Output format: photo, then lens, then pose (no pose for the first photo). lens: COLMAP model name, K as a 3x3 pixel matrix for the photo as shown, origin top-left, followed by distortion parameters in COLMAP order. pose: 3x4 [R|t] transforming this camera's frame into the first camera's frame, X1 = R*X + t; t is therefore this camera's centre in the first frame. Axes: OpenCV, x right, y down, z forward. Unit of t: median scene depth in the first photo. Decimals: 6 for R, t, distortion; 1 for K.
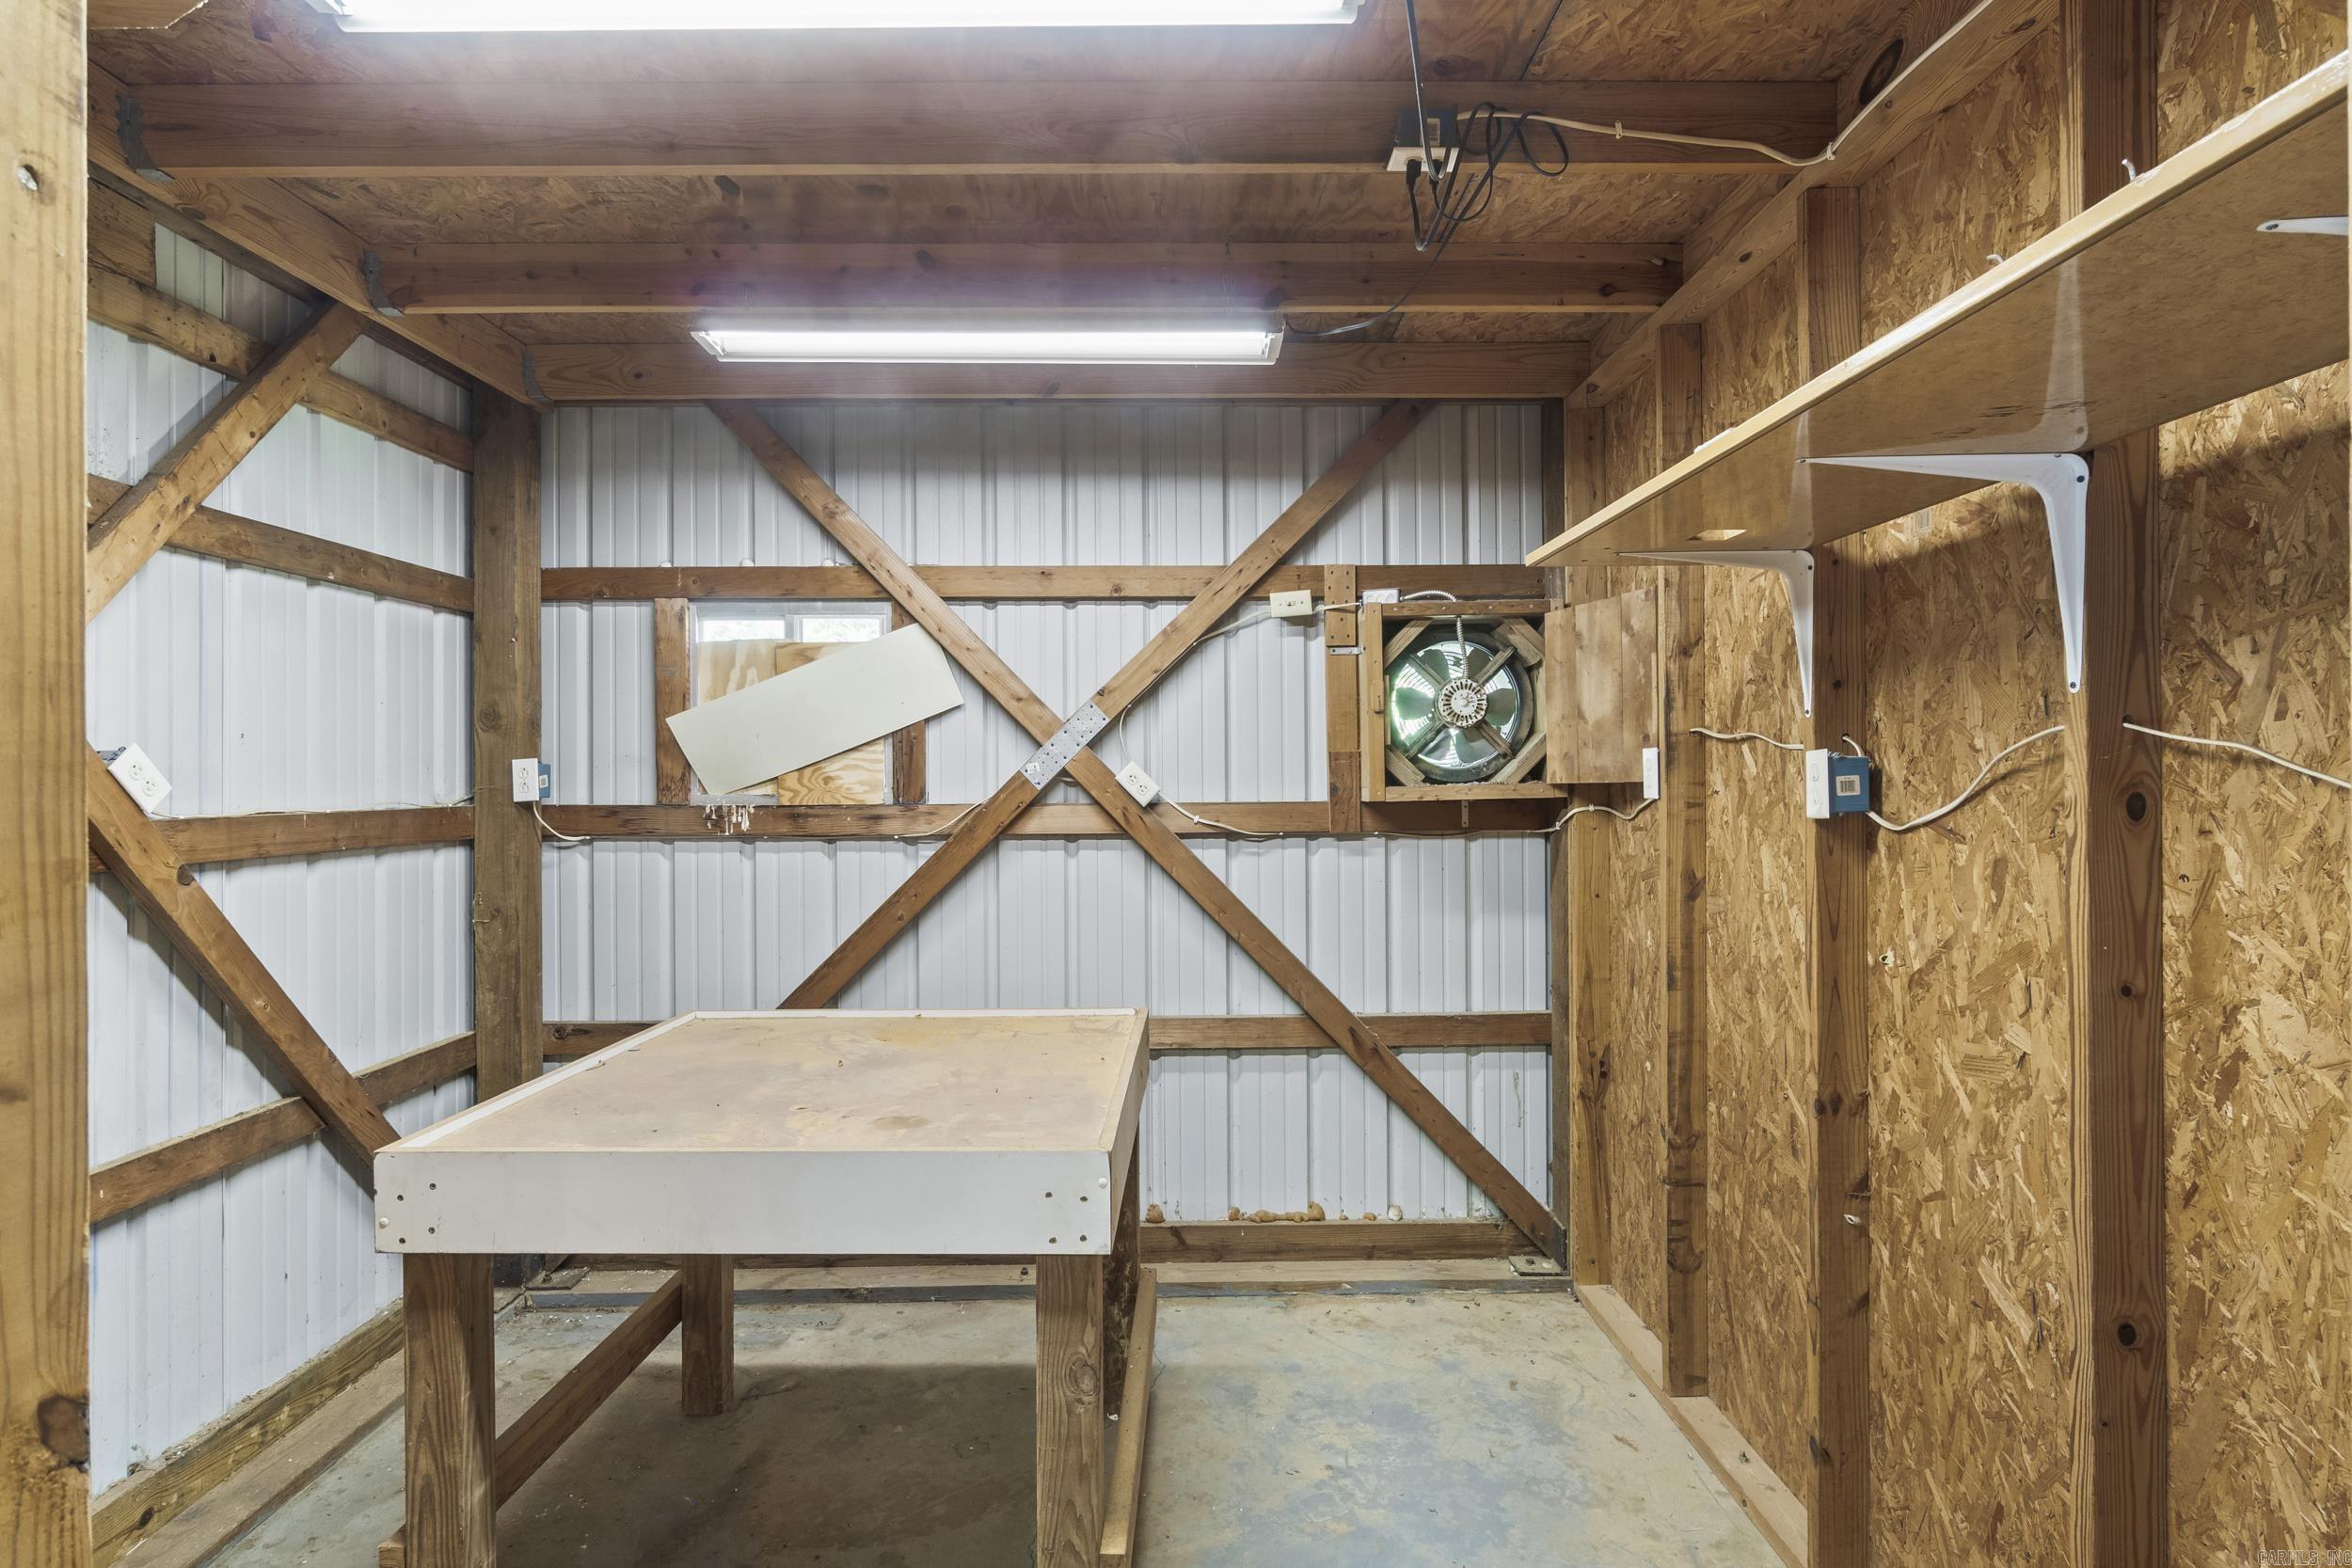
lens RADIAL K [[1201.5, 0, 1175.2], [0, 1201.5, 771.1], [0, 0, 1]] dist [-0.005029, 0.000344]
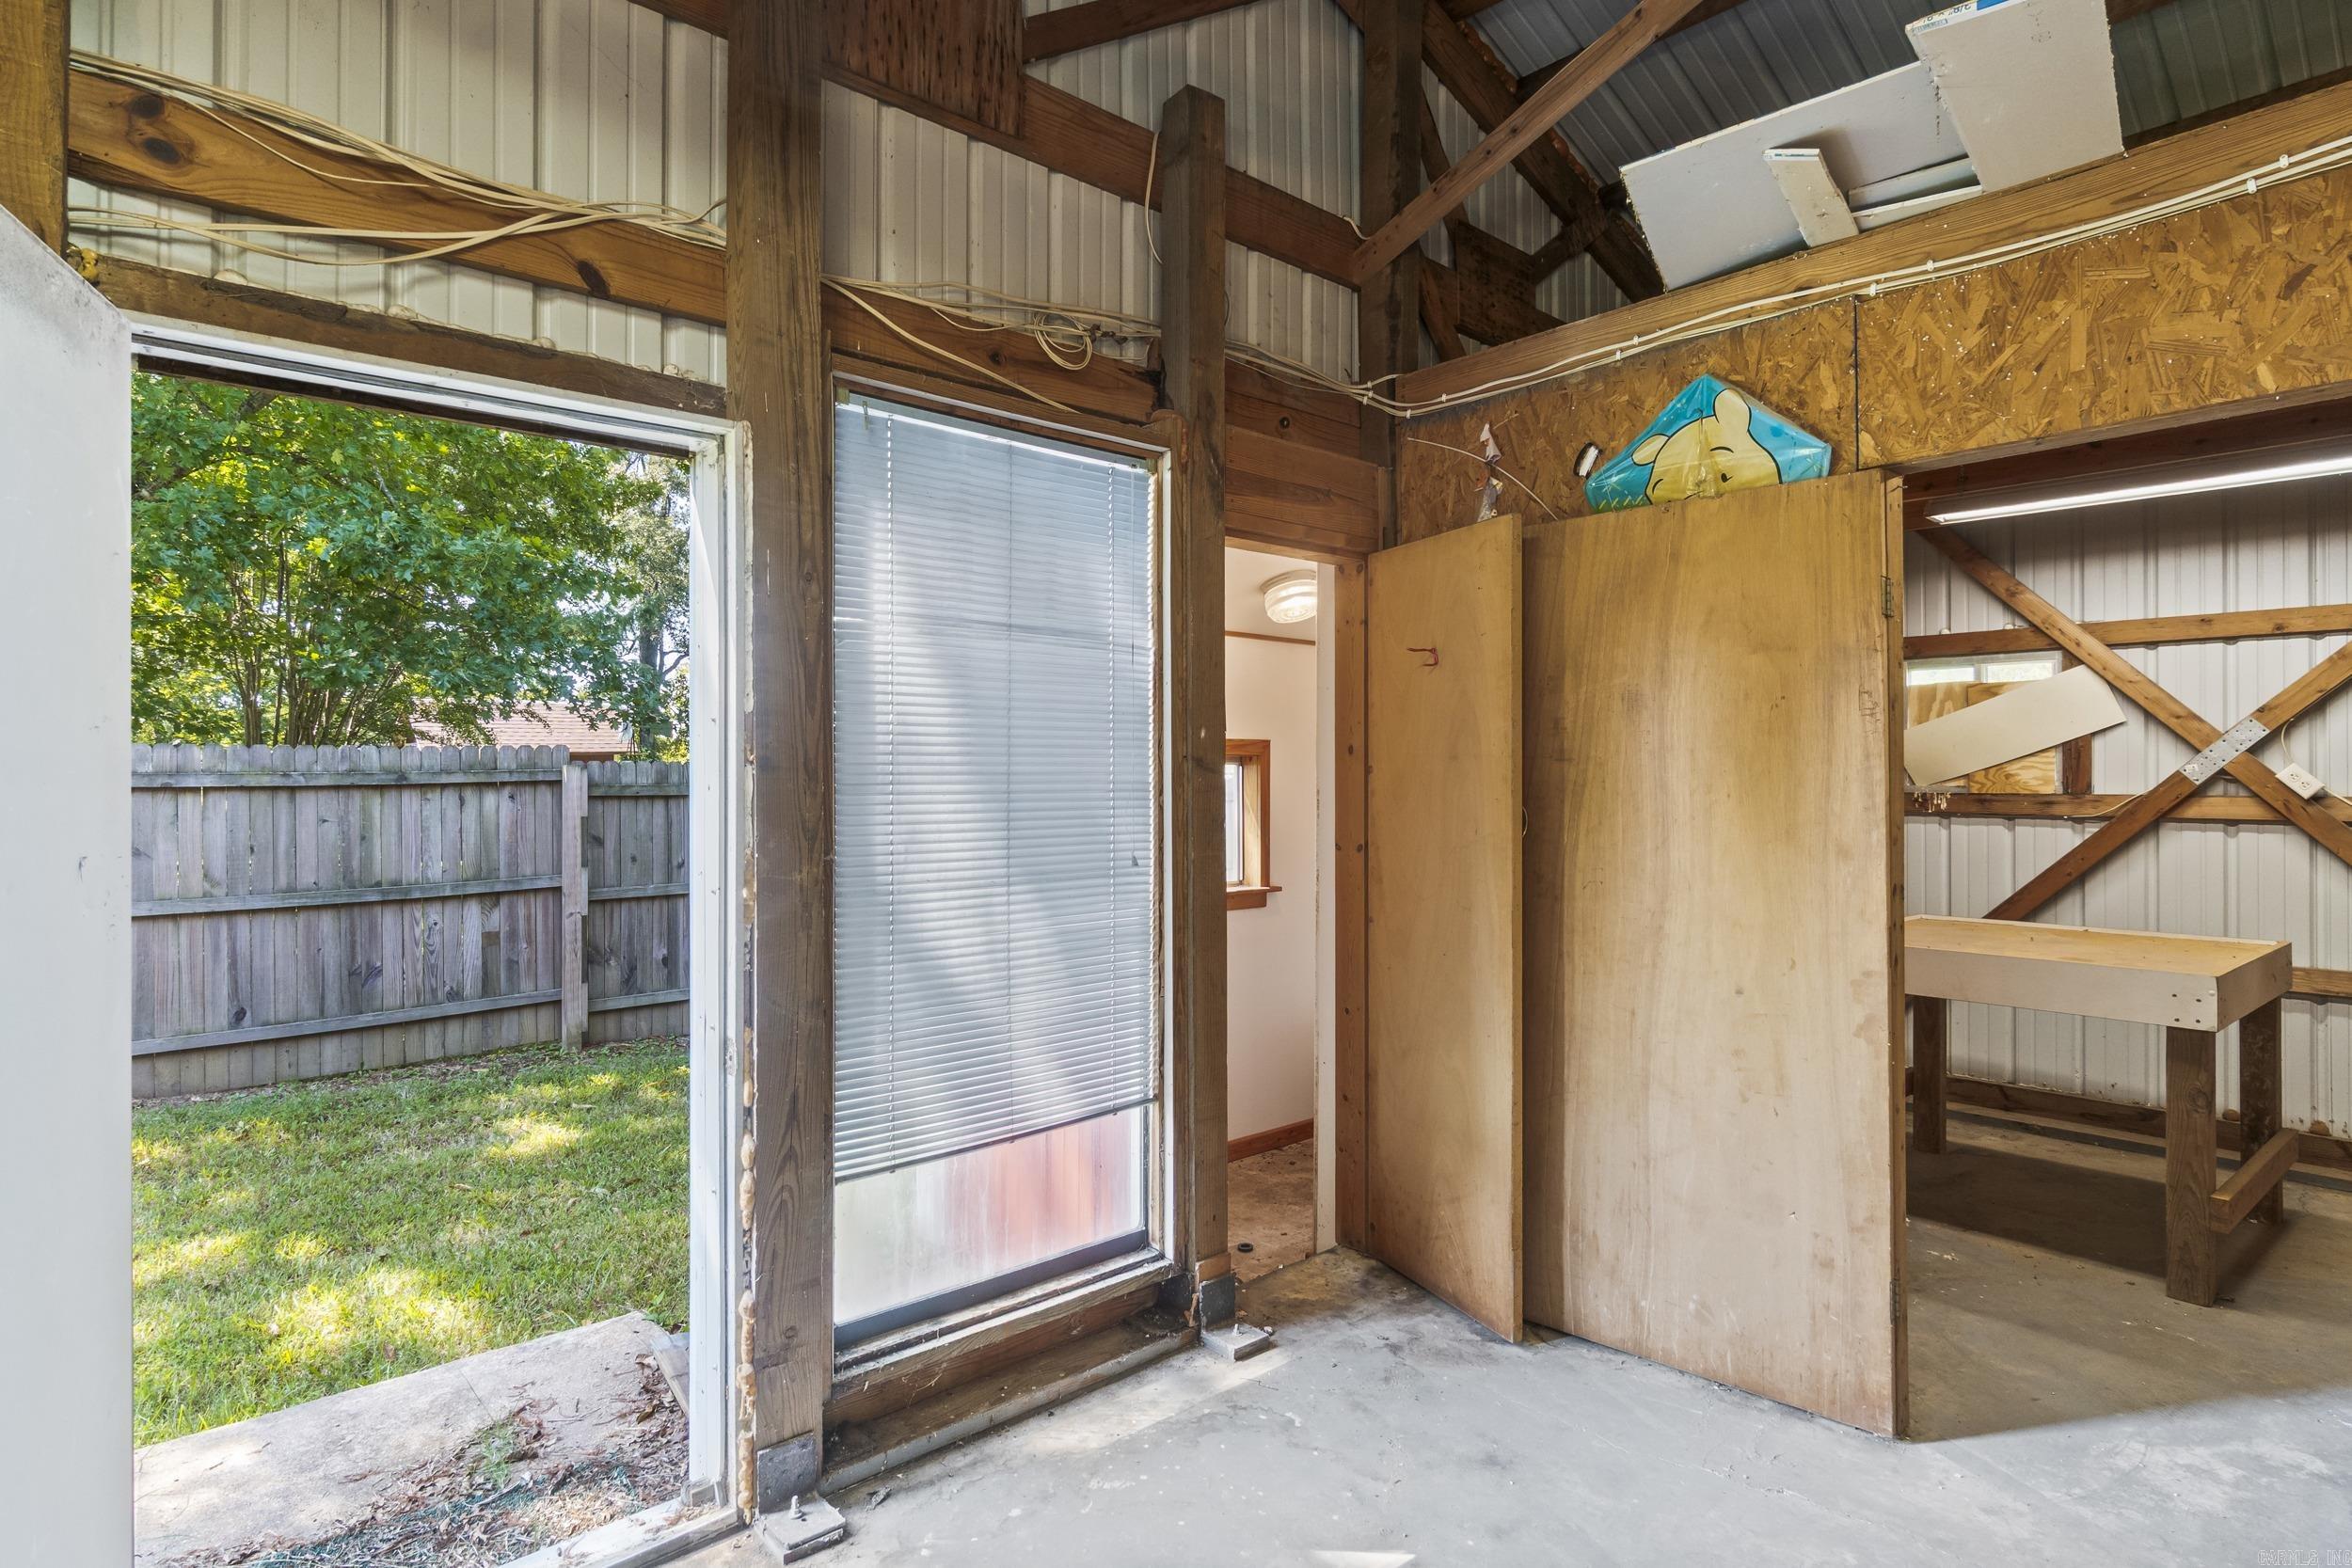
lens RADIAL K [[1201.5, 0, 1159.9], [0, 1201.5, 773.1], [0, 0, 1]] dist [-0.005029, 0.000344]
pose [[0.663286, 0.004132, -0.748355, 0.114493], [-0.004746, 0.999988, 0.001316, 0.006291], [0.748351, 0.002679, 0.663297, -0.725299]]
